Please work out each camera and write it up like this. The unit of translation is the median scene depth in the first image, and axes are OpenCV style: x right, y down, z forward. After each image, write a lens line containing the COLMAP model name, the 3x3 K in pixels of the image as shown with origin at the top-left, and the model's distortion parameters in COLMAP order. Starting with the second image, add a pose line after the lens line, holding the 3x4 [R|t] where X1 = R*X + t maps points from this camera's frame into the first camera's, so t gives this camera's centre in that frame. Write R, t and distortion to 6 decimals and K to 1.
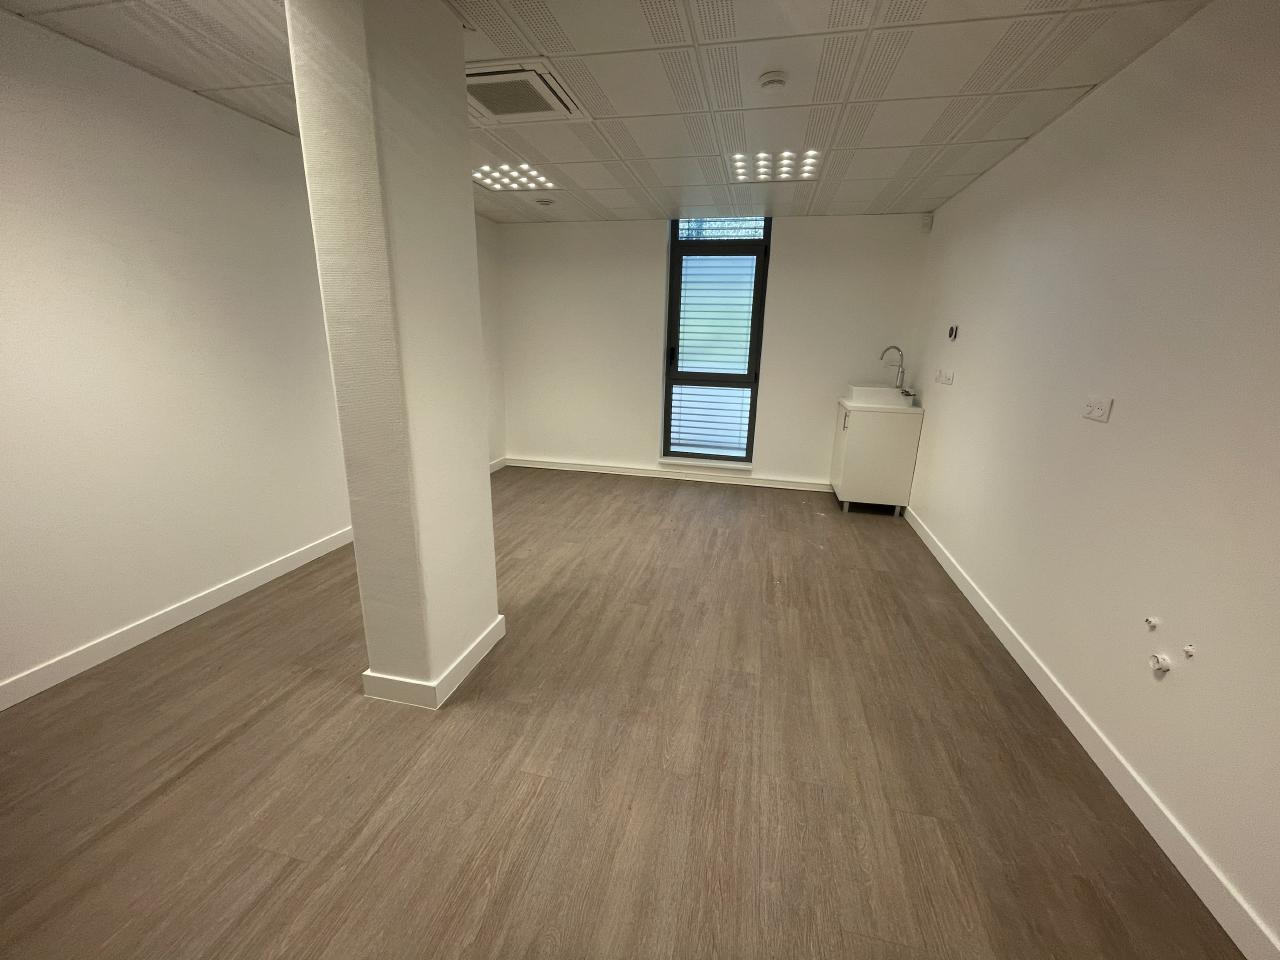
lens RADIAL K [[521.0, 0, 640.7], [0, 521.0, 475.7], [0, 0, 1]] dist [0.000726, 0.000031]
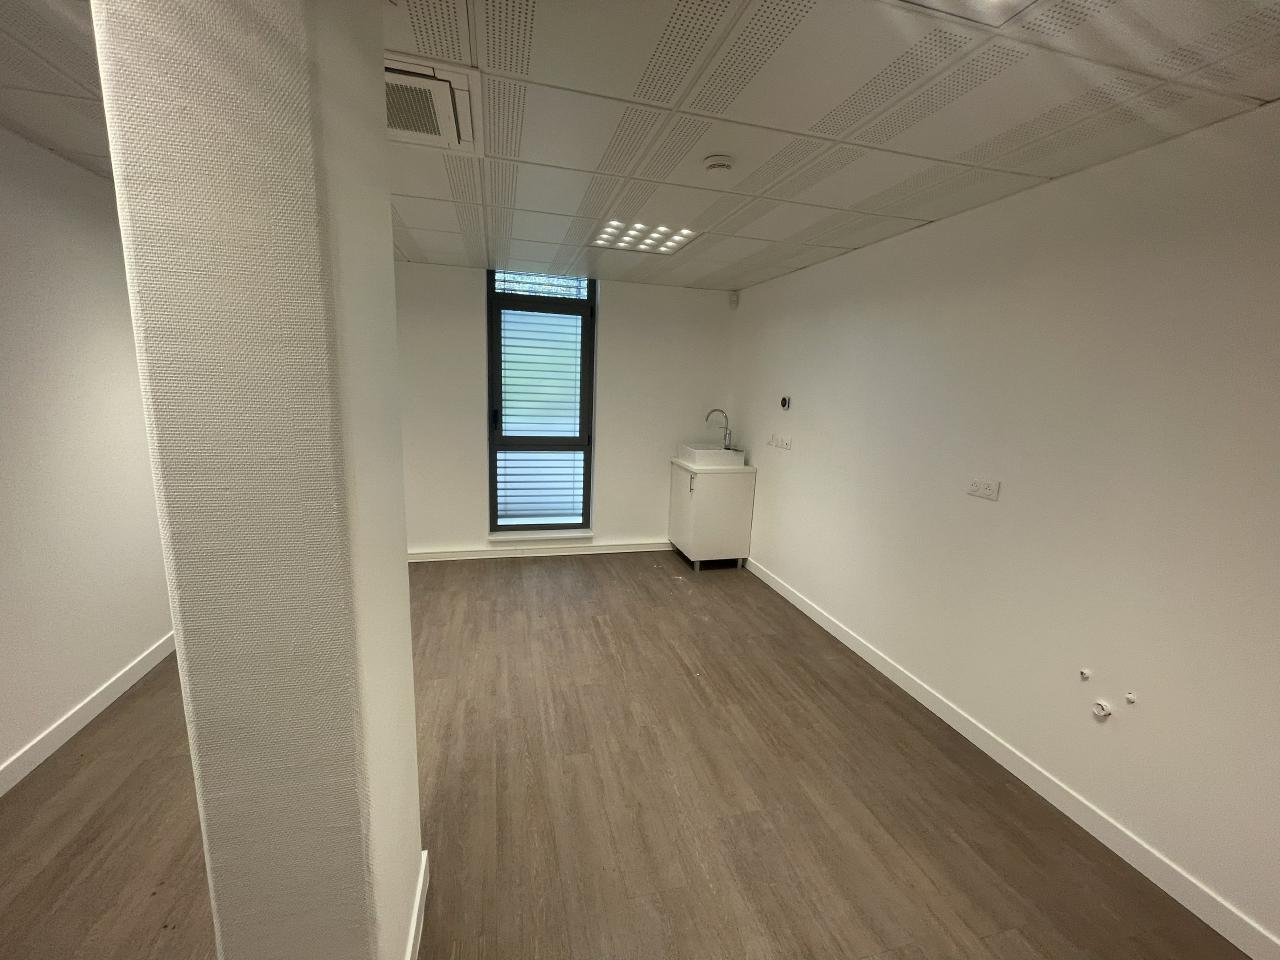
lens RADIAL K [[521.0, 0, 640.7], [0, 521.0, 475.7], [0, 0, 1]] dist [0.000726, 0.000031]
pose [[0.880981, -0.073588, 0.467394, -0.166768], [0.104571, 0.993686, -0.040656, -0.085625], [-0.461451, 0.084693, 0.883114, 0.137269]]
